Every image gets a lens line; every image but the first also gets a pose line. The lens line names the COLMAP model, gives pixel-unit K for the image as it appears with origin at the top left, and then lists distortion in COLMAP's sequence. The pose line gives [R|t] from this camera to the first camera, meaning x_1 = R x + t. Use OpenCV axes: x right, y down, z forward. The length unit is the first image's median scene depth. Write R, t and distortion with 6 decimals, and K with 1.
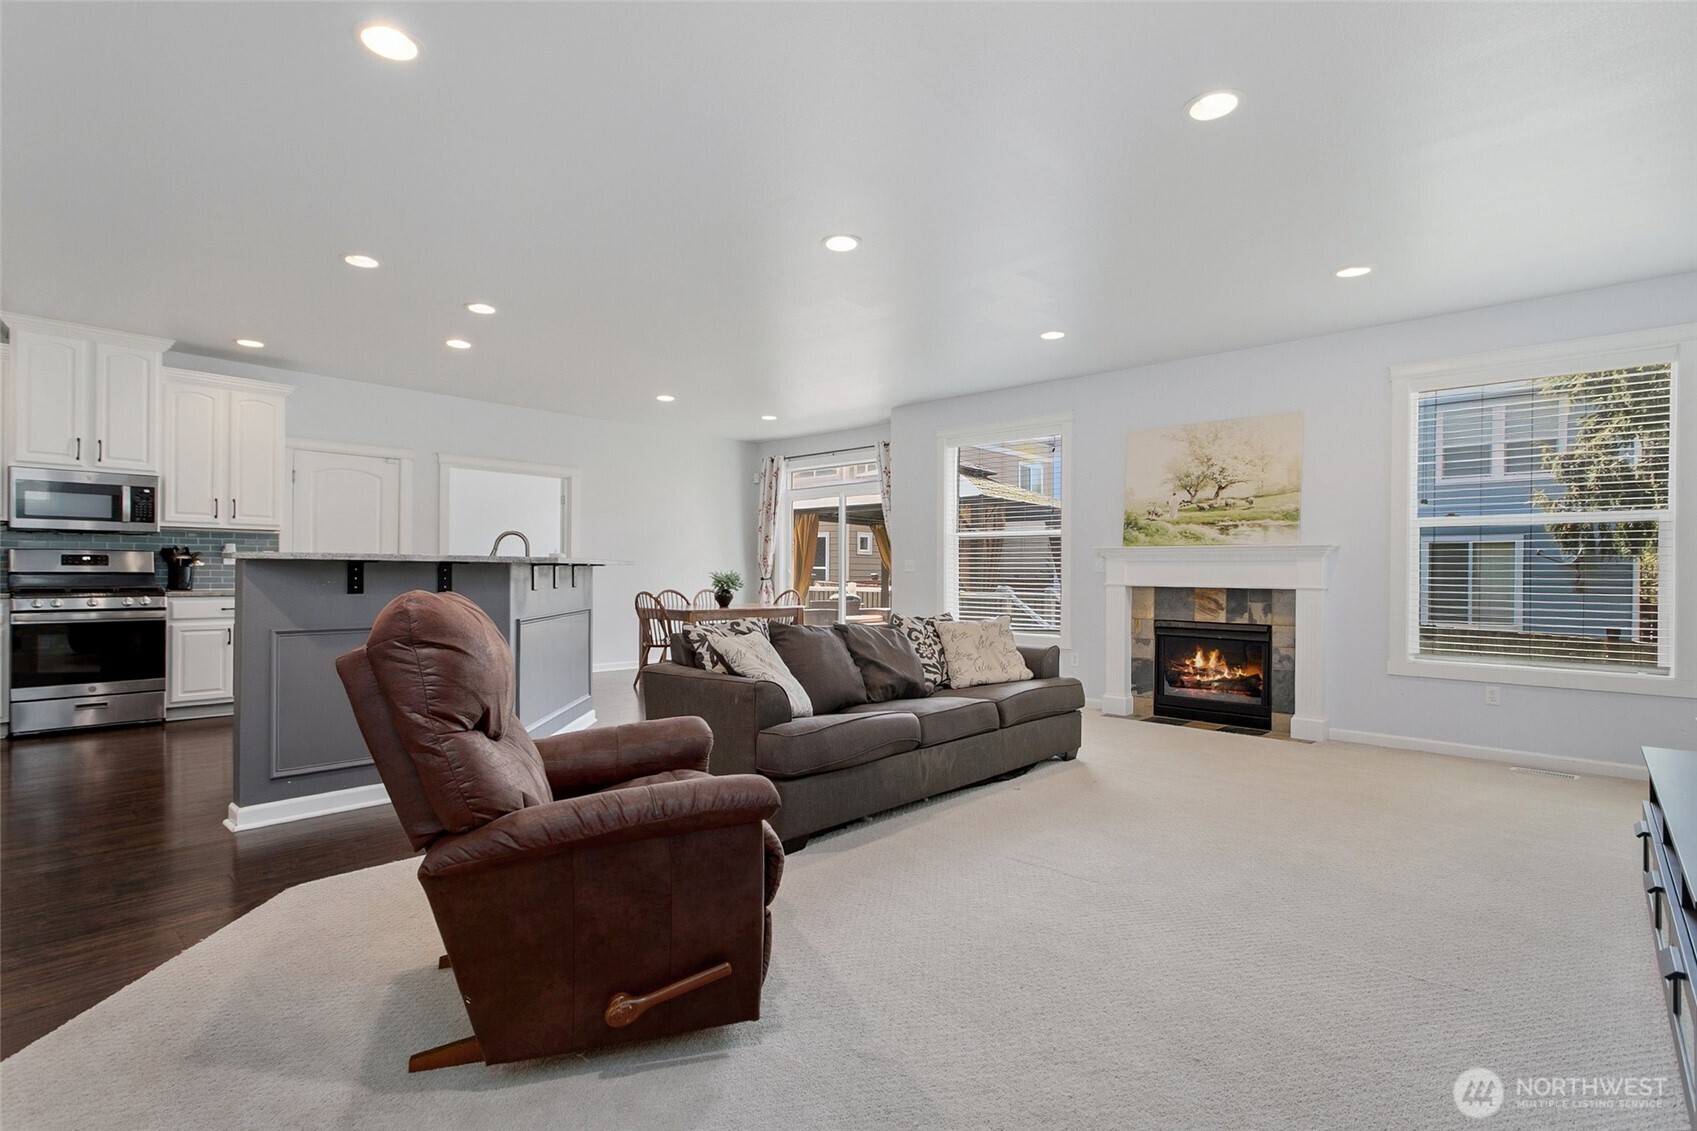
lens RADIAL K [[805.6, 0, 841.7], [0, 805.6, 570.0], [0, 0, 1]] dist [0.001139, 0.000743]
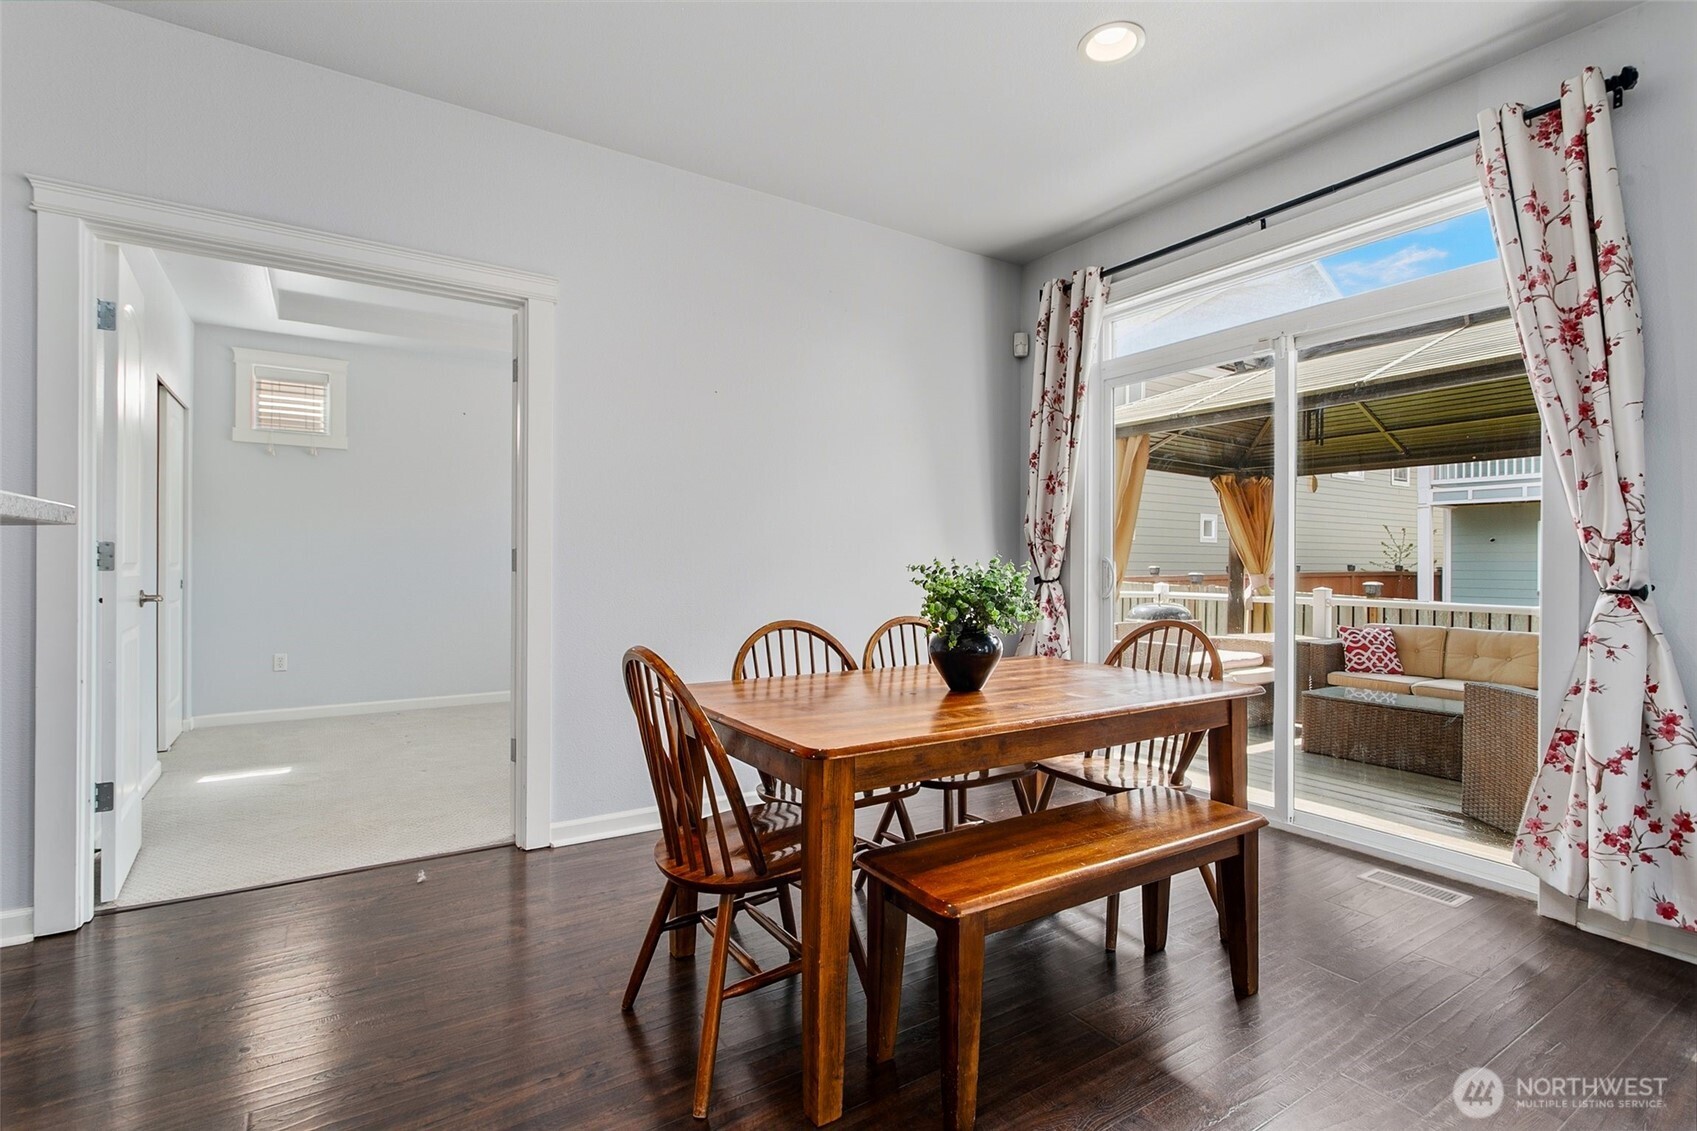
lens RADIAL K [[805.6, 0, 850.0], [0, 805.6, 560.5], [0, 0, 1]] dist [0.001139, 0.000743]
pose [[0.971717, -0.000865, -0.236145, -0.165766], [0.001125, 0.999999, 0.000967, 0.000660], [0.236144, -0.001206, 0.971717, 1.001194]]
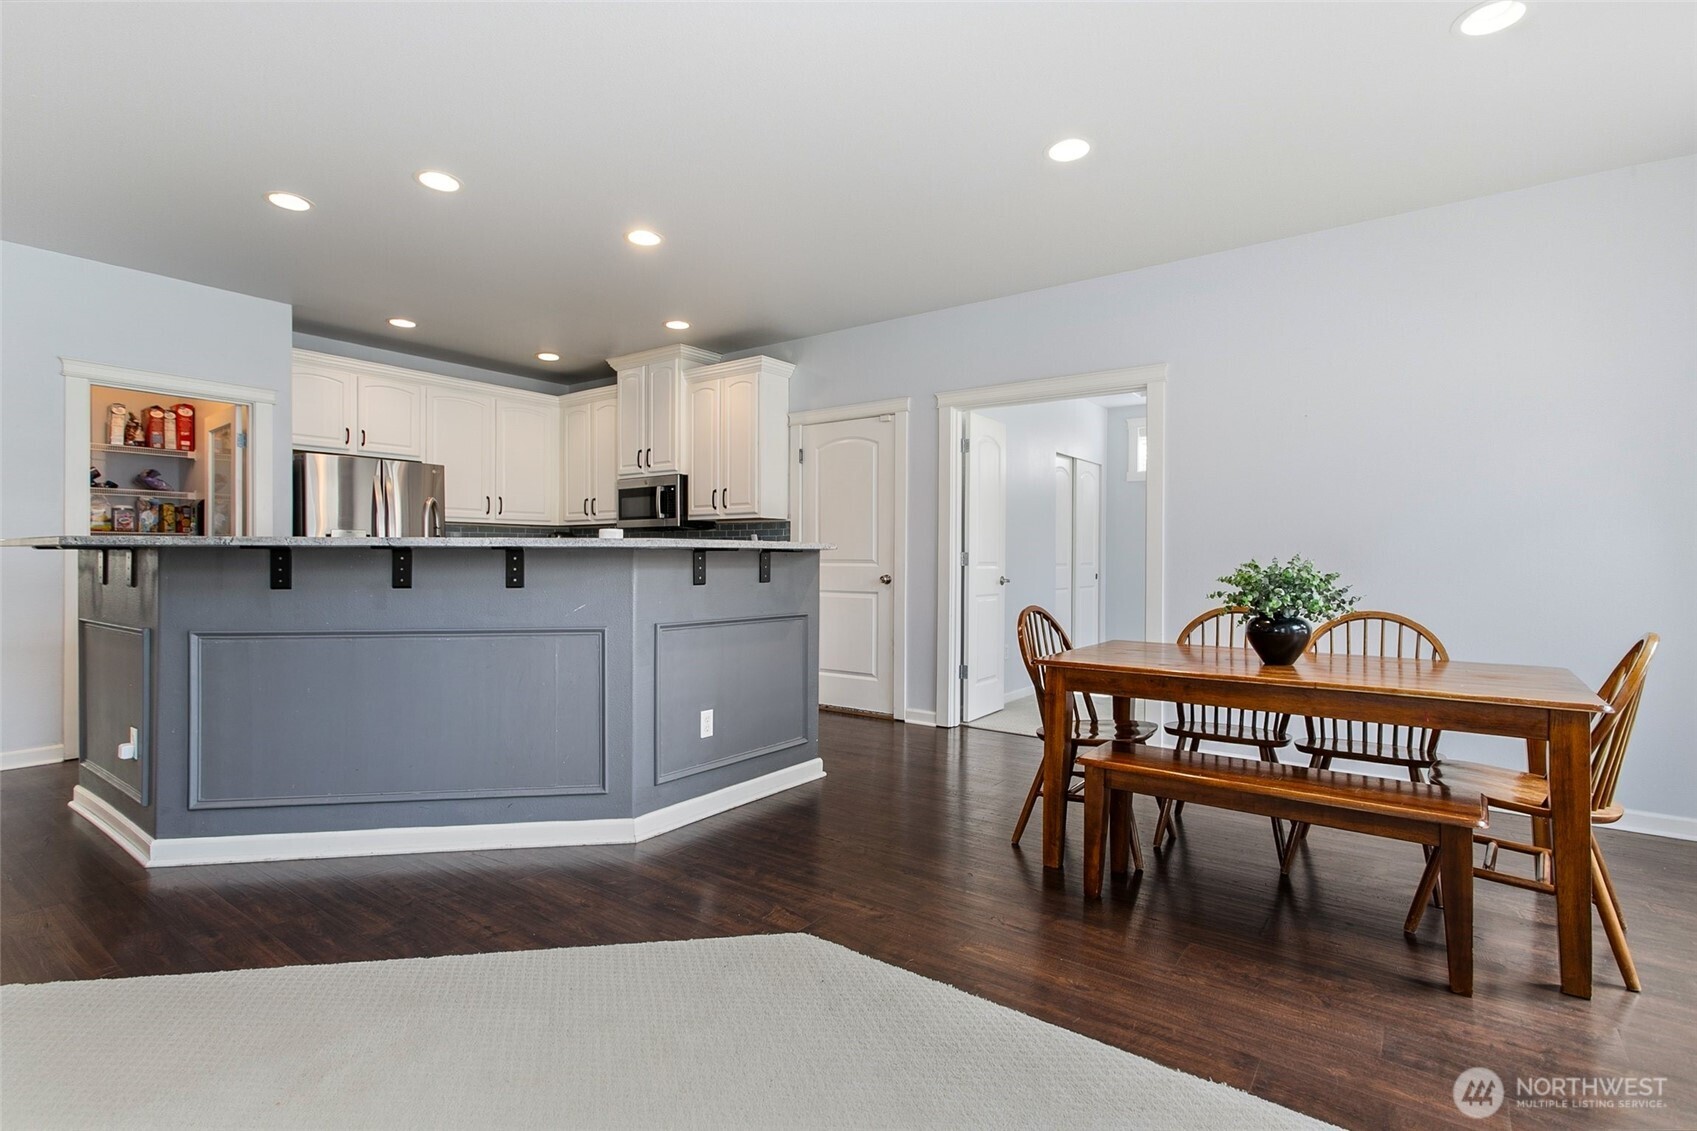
lens RADIAL K [[805.6, 0, 856.1], [0, 805.6, 560.0], [0, 0, 1]] dist [0.001139, 0.000743]
pose [[0.122302, -0.005538, -0.992478, 0.239130], [0.001334, 0.999984, -0.005416, 0.004003], [0.992492, -0.000662, 0.122307, 1.090128]]
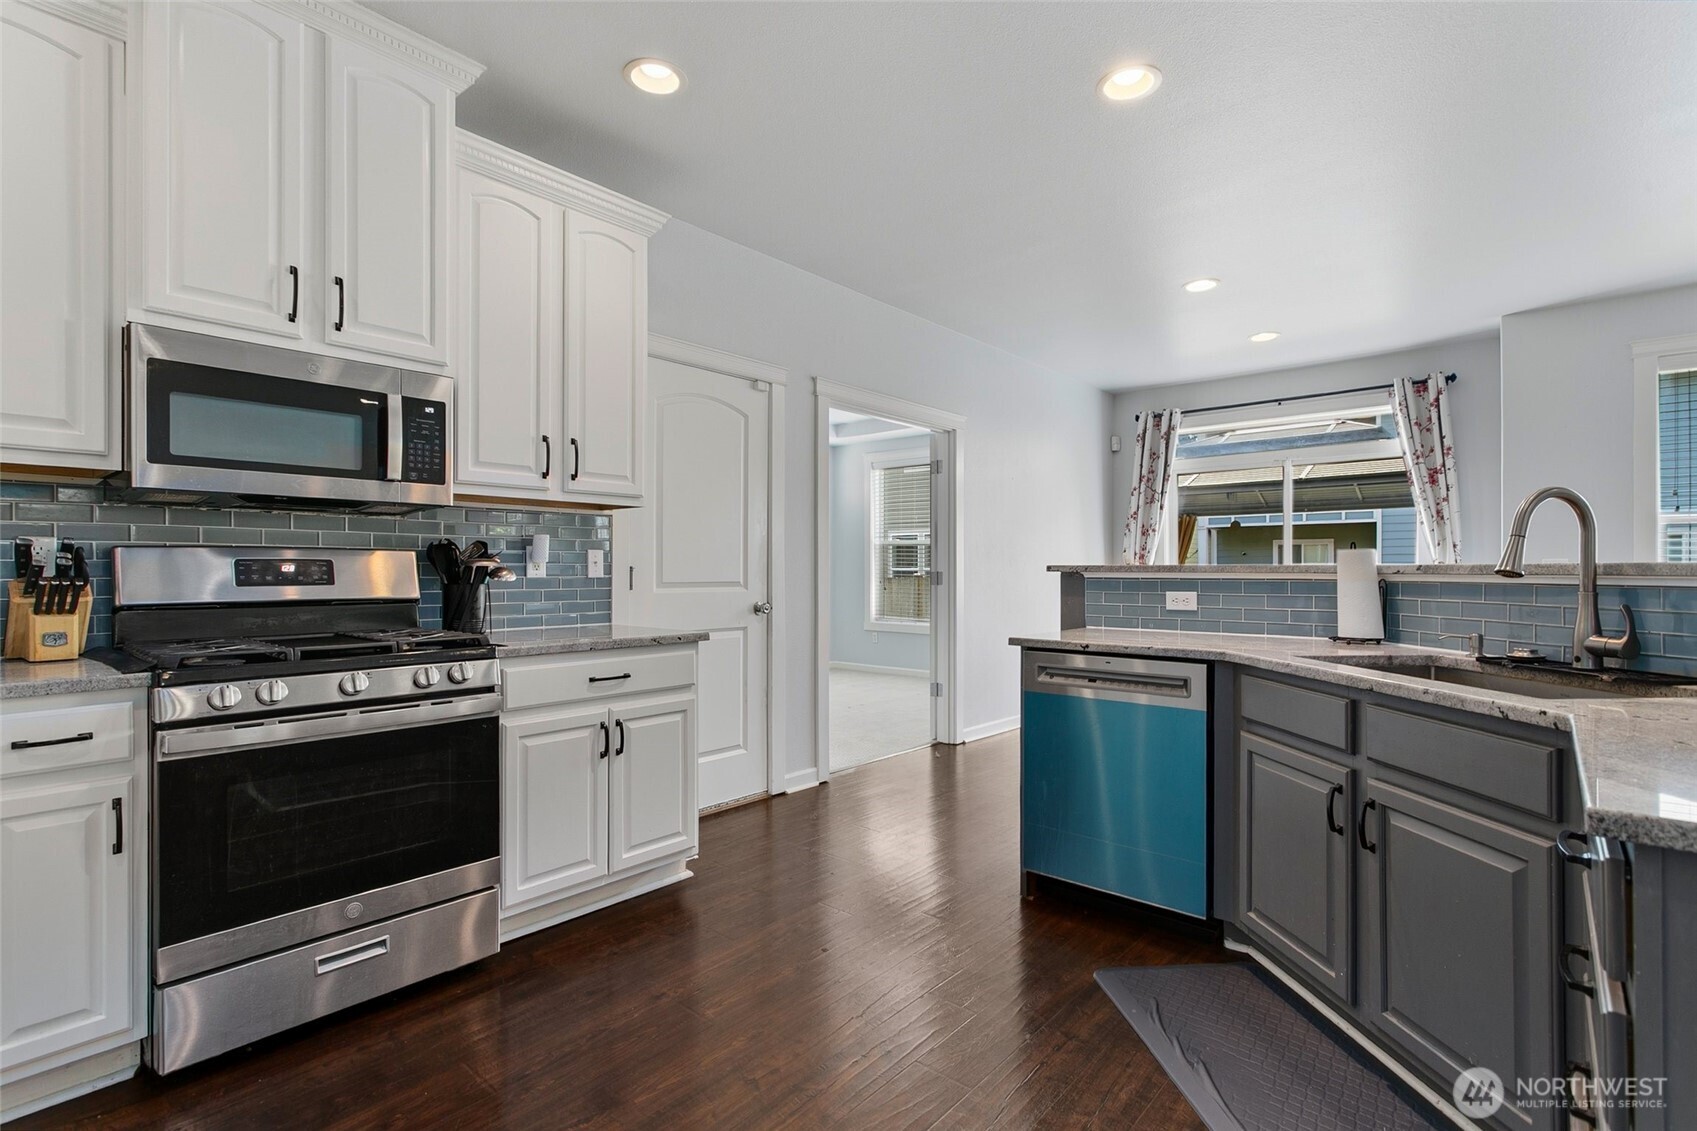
lens RADIAL K [[805.6, 0, 865.5], [0, 805.6, 565.2], [0, 0, 1]] dist [0.001139, 0.000743]
pose [[0.998674, -0.005344, 0.051210, -0.640332], [0.005450, 0.999983, -0.001928, -0.013266], [-0.051199, 0.002204, 0.998686, 0.550676]]
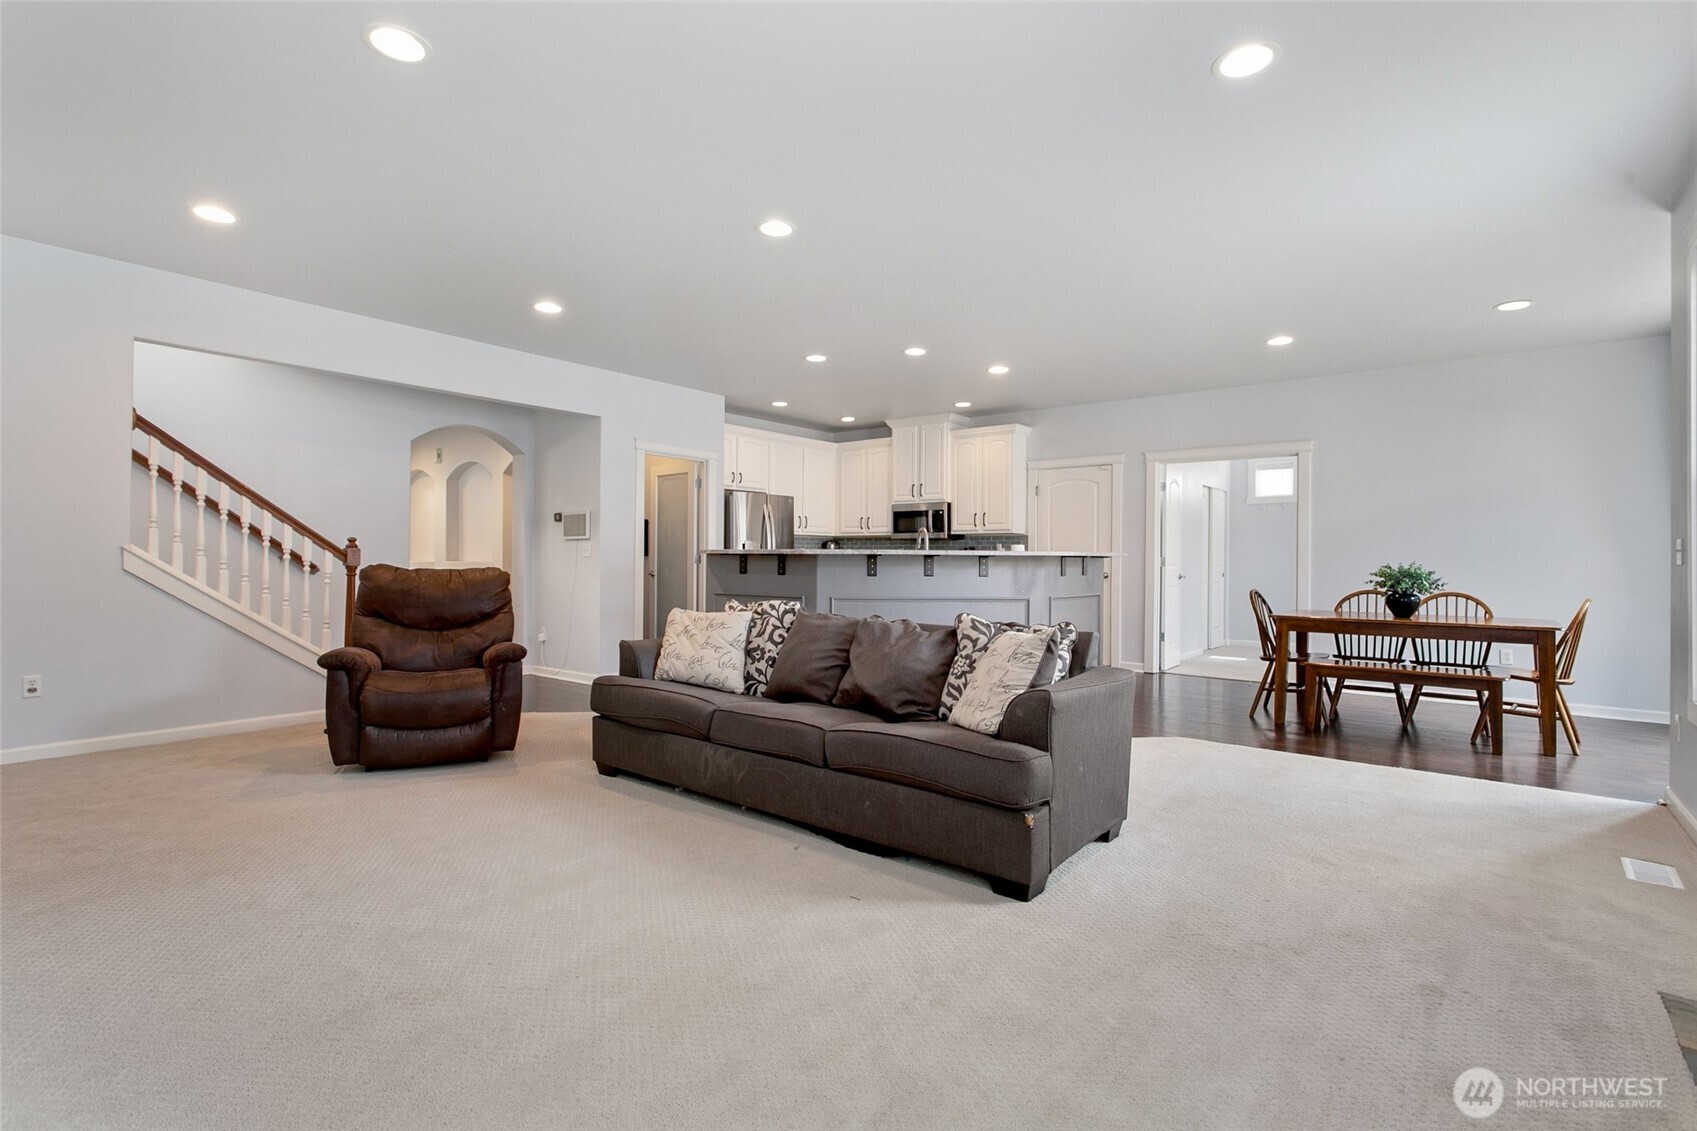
lens RADIAL K [[805.6, 0, 851.9], [0, 805.6, 563.7], [0, 0, 1]] dist [0.001139, 0.000743]
pose [[0.082926, -0.001773, -0.996554, 0.672206], [-0.004104, 0.999989, -0.002121, 0.006044], [0.996547, 0.004265, 0.082918, 0.683537]]
